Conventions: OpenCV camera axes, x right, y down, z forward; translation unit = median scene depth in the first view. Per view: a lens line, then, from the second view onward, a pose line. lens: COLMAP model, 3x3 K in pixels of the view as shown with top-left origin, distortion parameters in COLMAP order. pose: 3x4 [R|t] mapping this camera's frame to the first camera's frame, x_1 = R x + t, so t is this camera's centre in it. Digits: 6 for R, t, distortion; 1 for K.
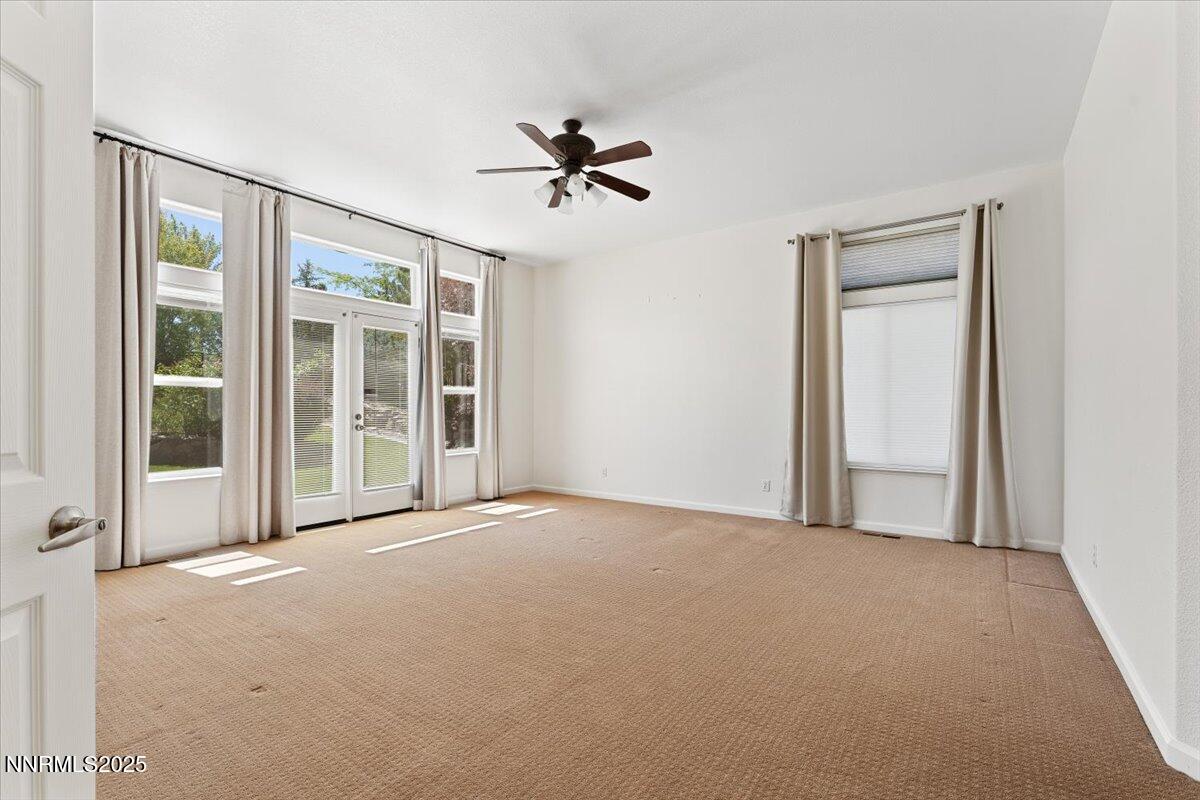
lens RADIAL K [[551.8, 0, 592.2], [0, 551.8, 412.4], [0, 0, 1]] dist [-0.000840, -0.000805]
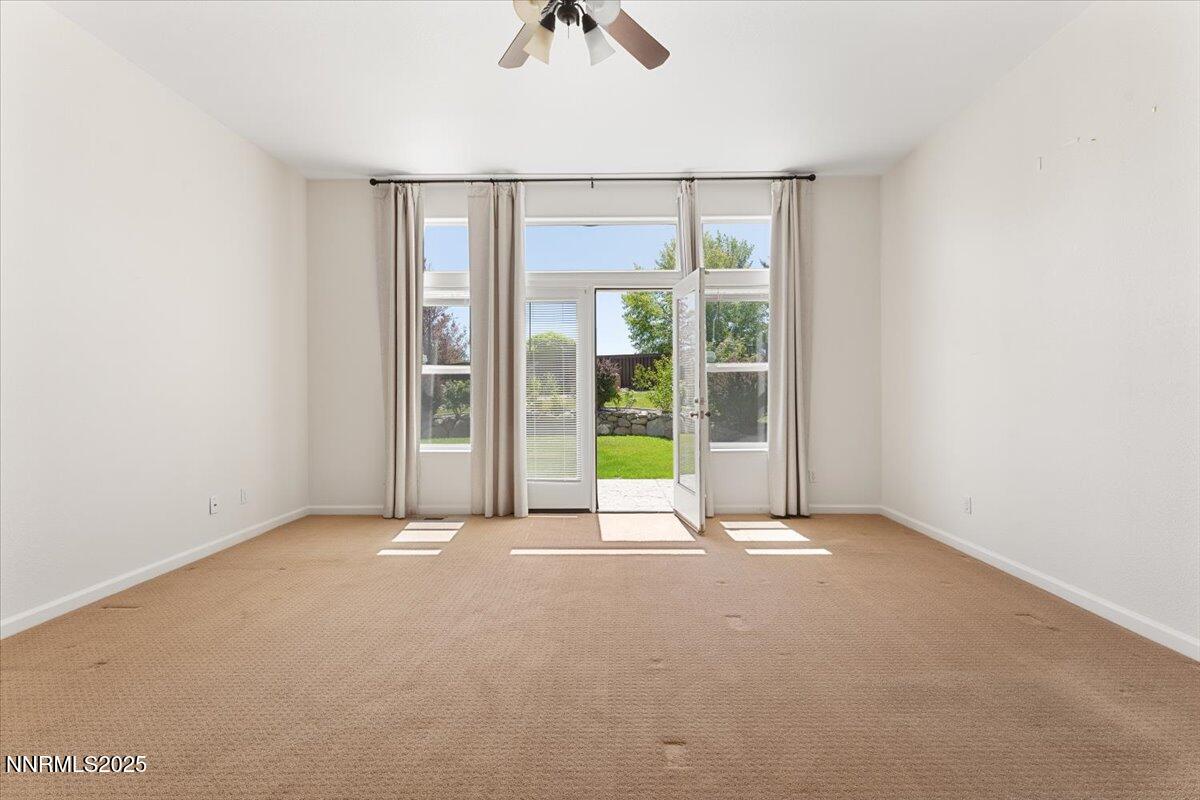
lens RADIAL K [[551.8, 0, 598.7], [0, 551.8, 394.5], [0, 0, 1]] dist [-0.000840, -0.000805]
pose [[0.569466, 0.005141, -0.821999, 0.334736], [-0.003158, 0.999987, 0.004066, -0.006091], [0.822009, 0.000281, 0.569474, 0.481648]]
